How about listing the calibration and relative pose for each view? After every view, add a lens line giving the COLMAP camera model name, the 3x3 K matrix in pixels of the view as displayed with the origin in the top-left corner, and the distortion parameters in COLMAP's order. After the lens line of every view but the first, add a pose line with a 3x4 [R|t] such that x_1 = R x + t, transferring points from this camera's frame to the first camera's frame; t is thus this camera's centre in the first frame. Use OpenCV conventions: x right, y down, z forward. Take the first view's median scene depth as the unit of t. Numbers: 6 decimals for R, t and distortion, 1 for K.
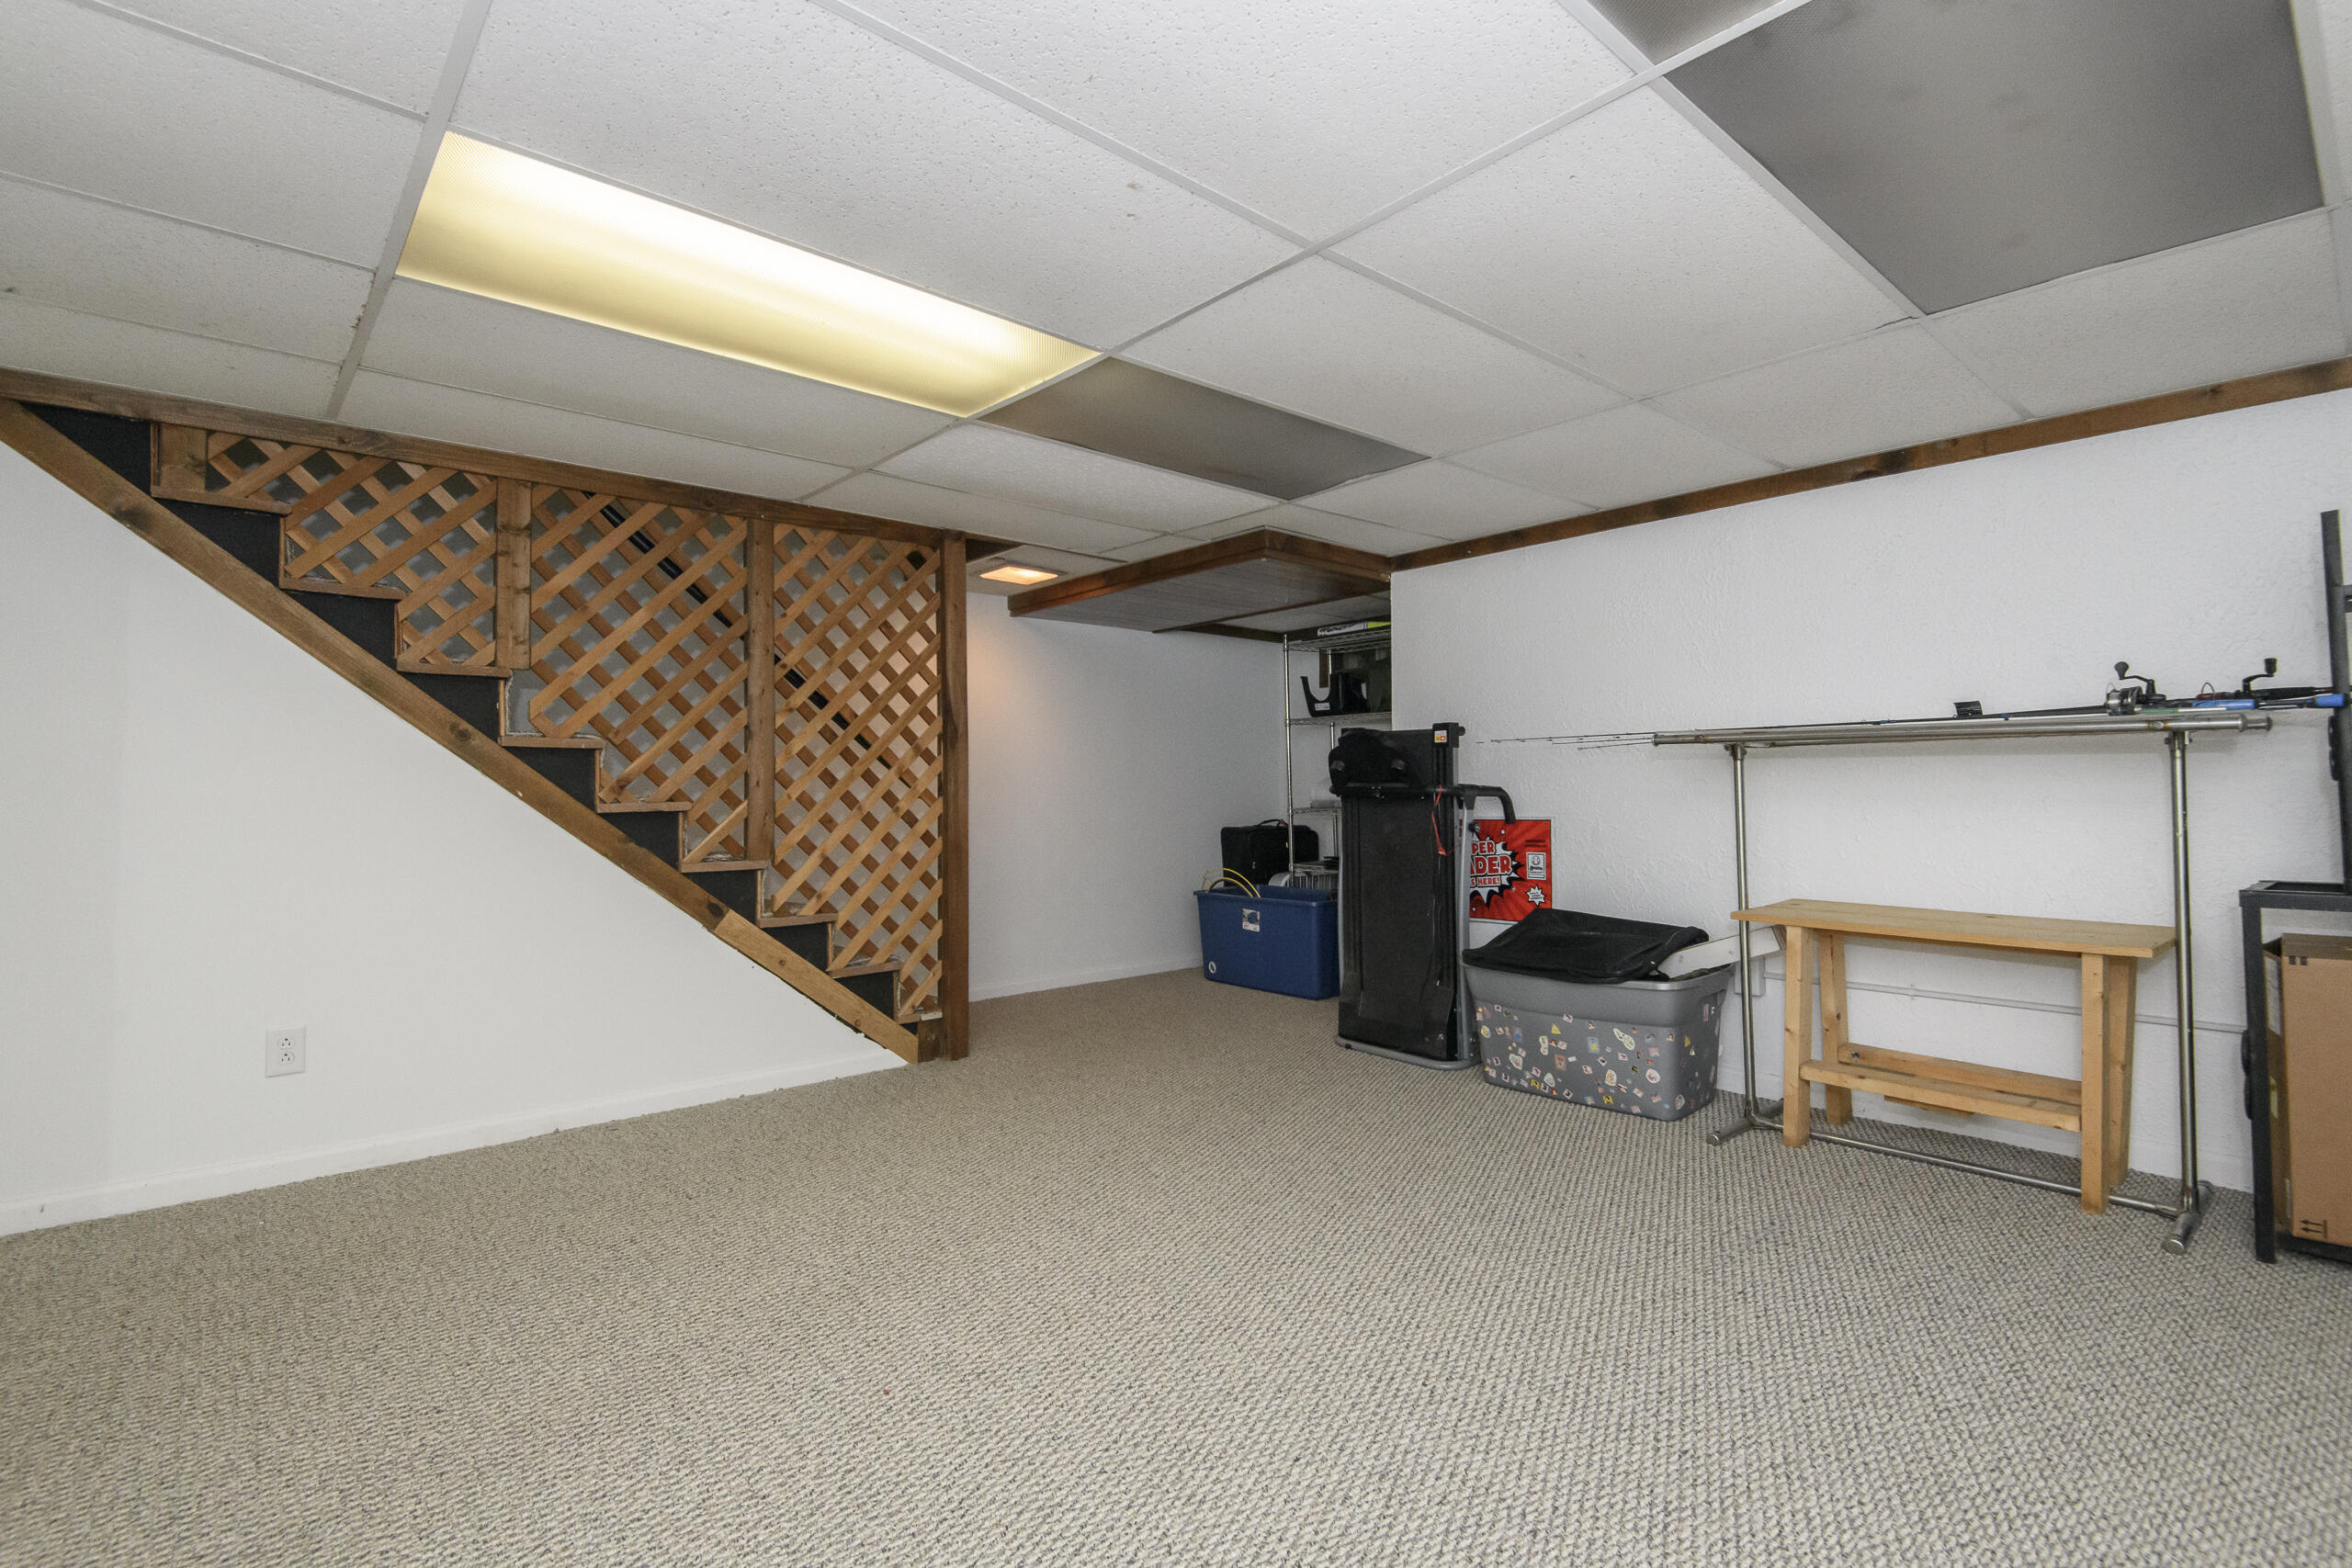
lens RADIAL K [[1080.9, 0, 1176.0], [0, 1080.9, 784.0], [0, 0, 1]] dist [-0.001171, -0.000515]
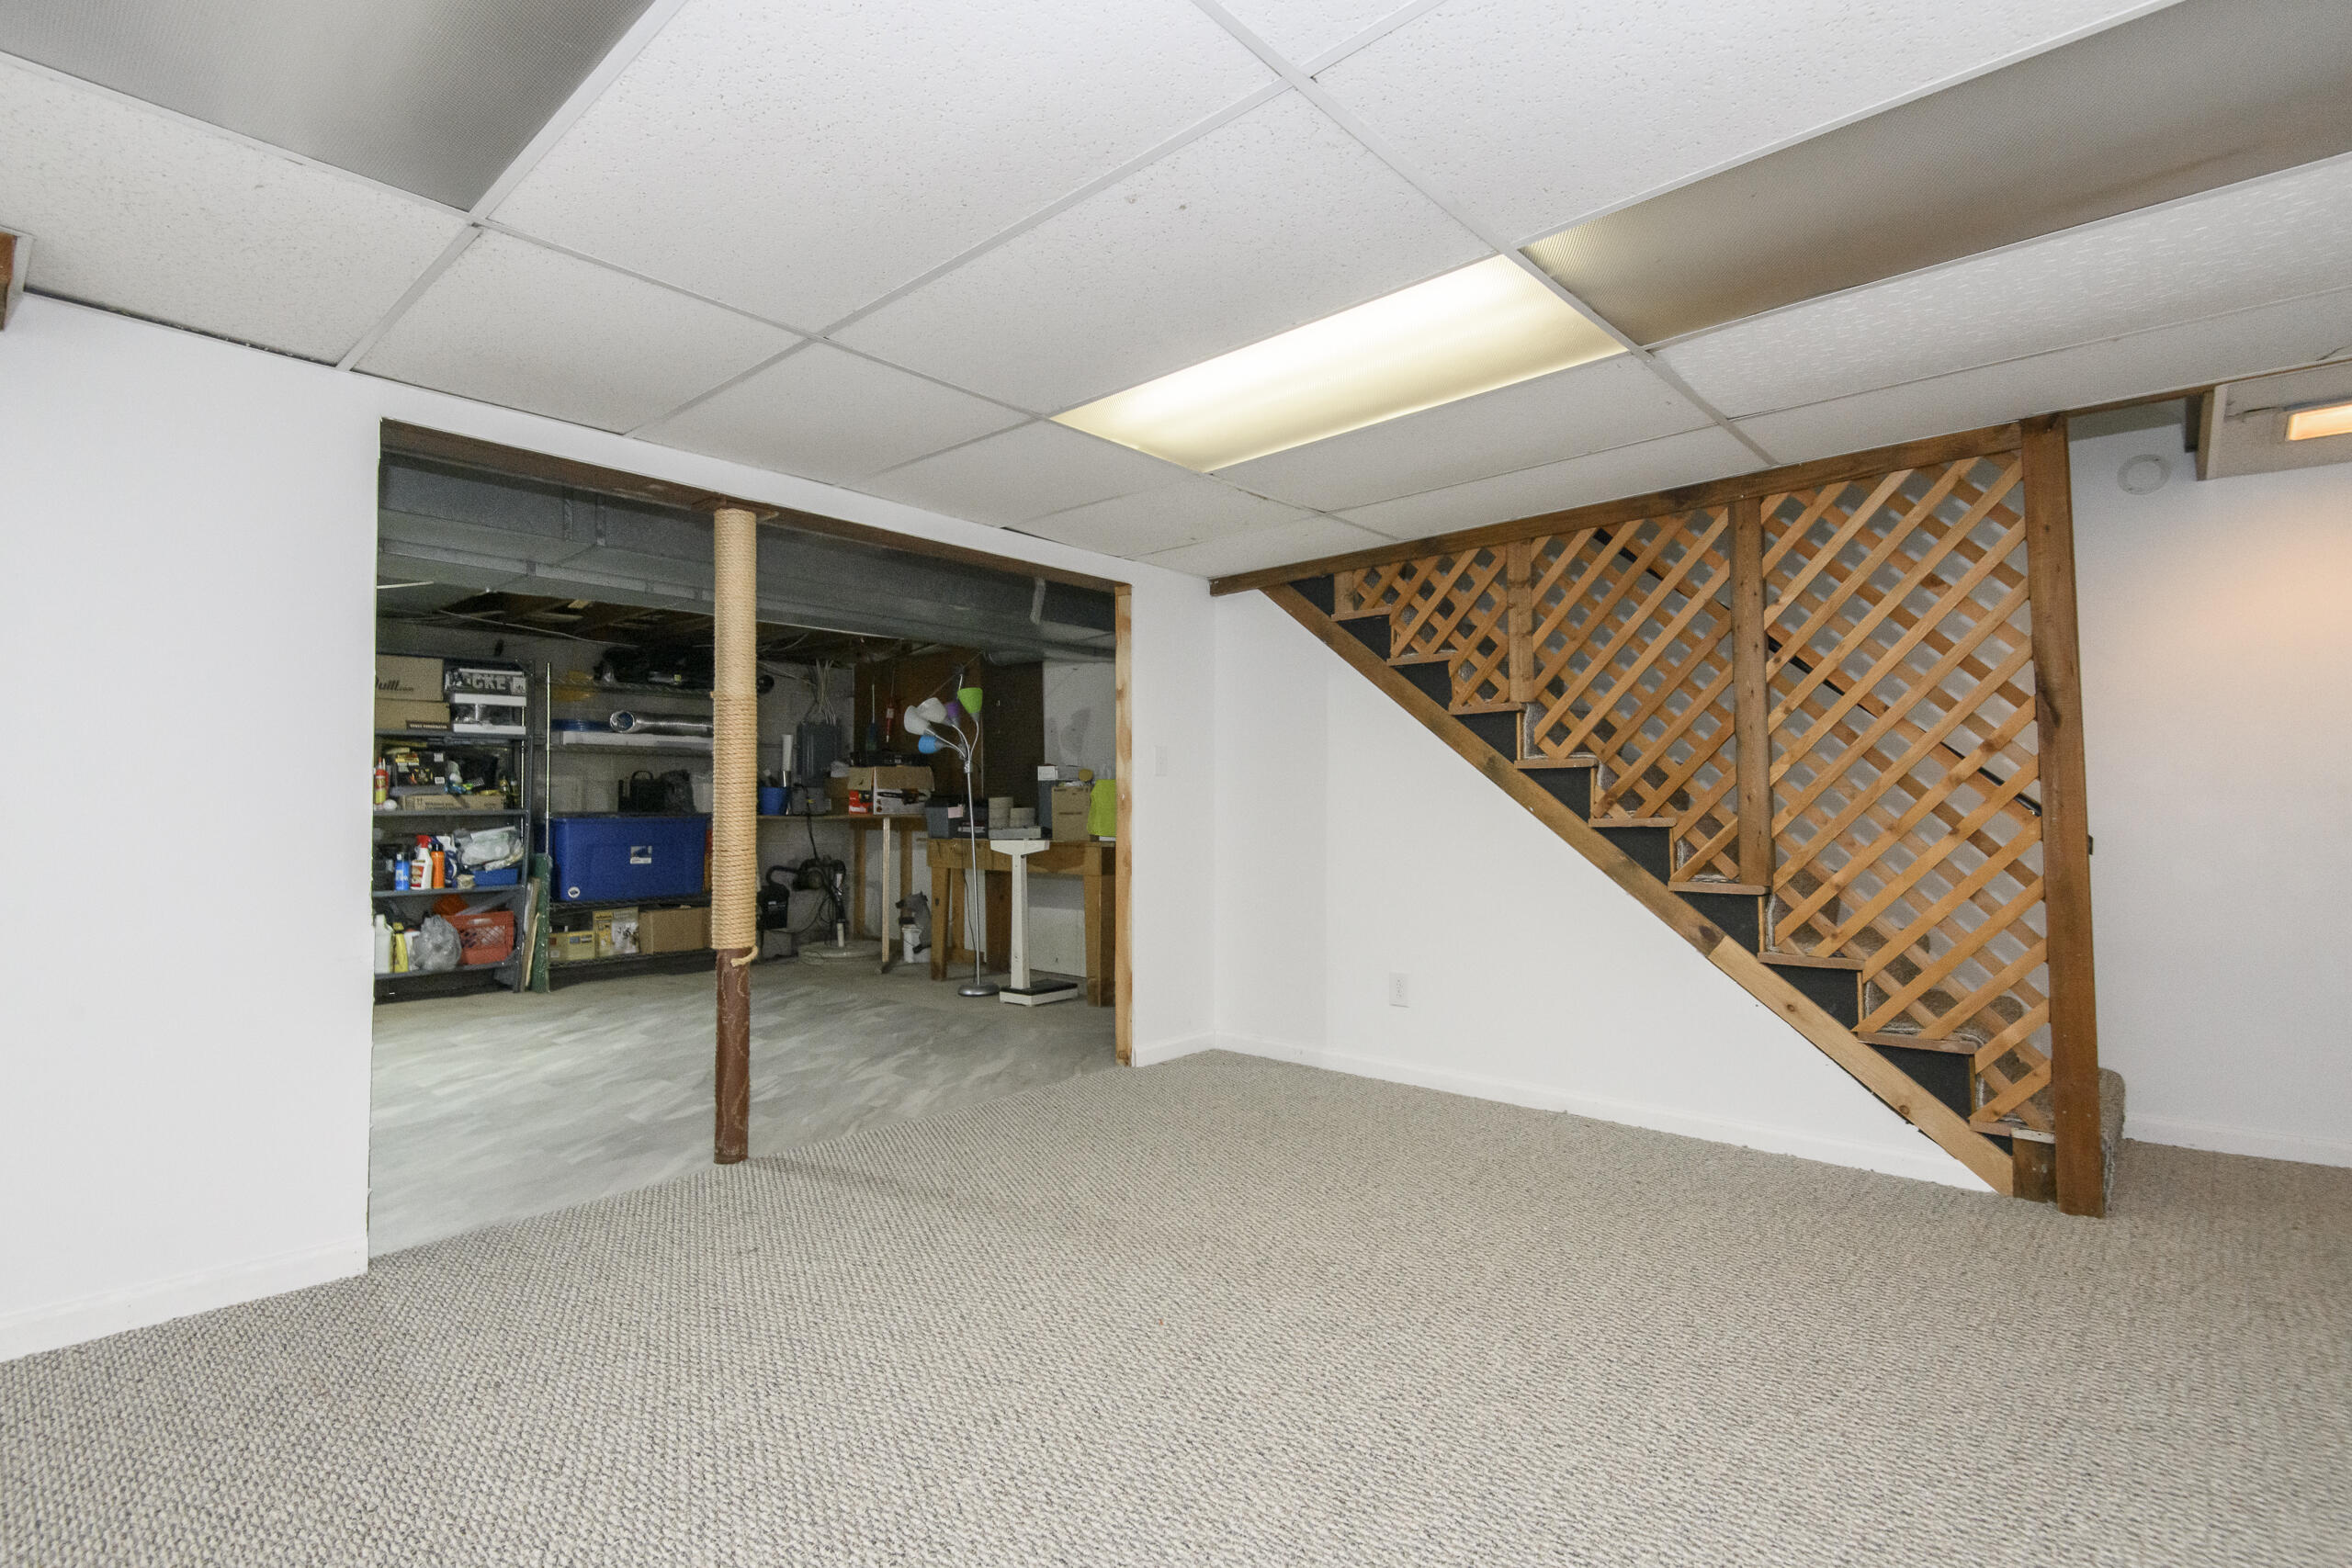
lens RADIAL K [[1075.3, 0, 1174.7], [0, 1075.3, 781.3], [0, 0, 1]] dist [0.040669, -0.029223]
pose [[0.125279, -0.023169, -0.991851, 0.461263], [0.009711, 0.999708, -0.022126, 0.001551], [0.992074, -0.006860, 0.125467, 0.443042]]
